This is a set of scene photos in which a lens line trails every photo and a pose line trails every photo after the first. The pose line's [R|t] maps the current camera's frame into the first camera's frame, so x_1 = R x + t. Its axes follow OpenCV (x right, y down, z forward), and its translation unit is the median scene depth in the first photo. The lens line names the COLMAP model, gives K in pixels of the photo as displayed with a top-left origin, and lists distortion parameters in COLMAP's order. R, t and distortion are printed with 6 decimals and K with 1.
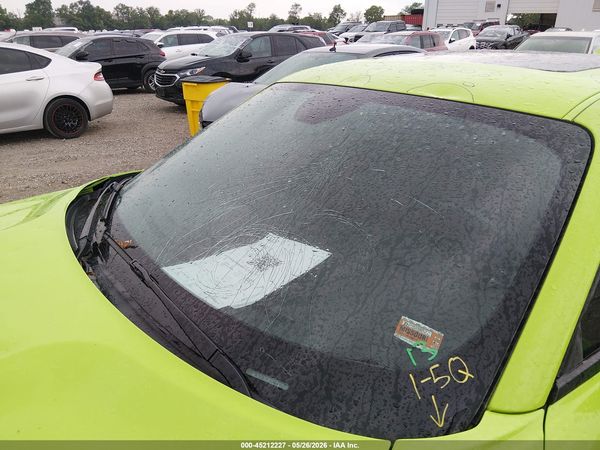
lens RADIAL K [[451.8, 0, 303.7], [0, 451.8, 224.9], [0, 0, 1]] dist [0.099292, -0.165879]
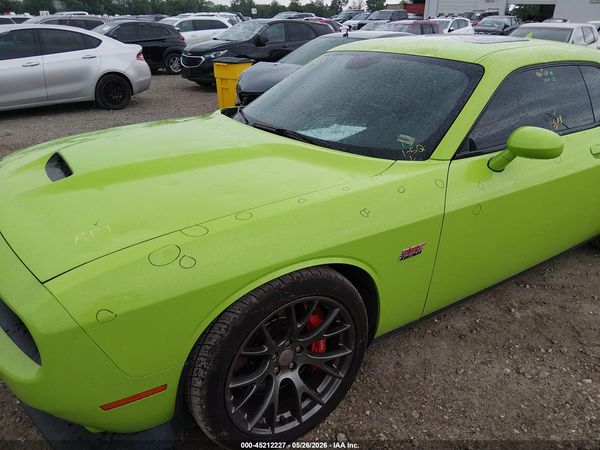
lens RADIAL K [[451.8, 0, 303.7], [0, 451.8, 224.9], [0, 0, 1]] dist [0.099292, -0.165879]
pose [[0.999915, 0.012559, 0.003637, -0.014925], [-0.012641, 0.999646, 0.023430, 0.029338], [-0.003341, -0.023474, 0.999719, -0.071186]]
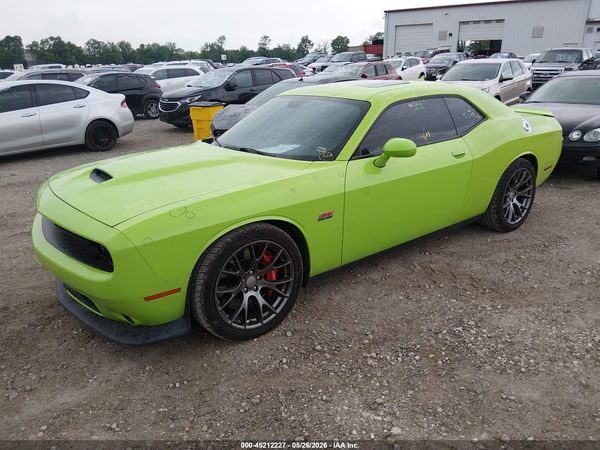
lens RADIAL K [[451.8, 0, 303.7], [0, 451.8, 224.9], [0, 0, 1]] dist [0.099292, -0.165879]
pose [[0.997782, -0.042966, 0.050843, -0.006728], [0.045709, 0.997490, -0.054083, 0.049757], [-0.048392, 0.056287, 0.997241, -0.134978]]
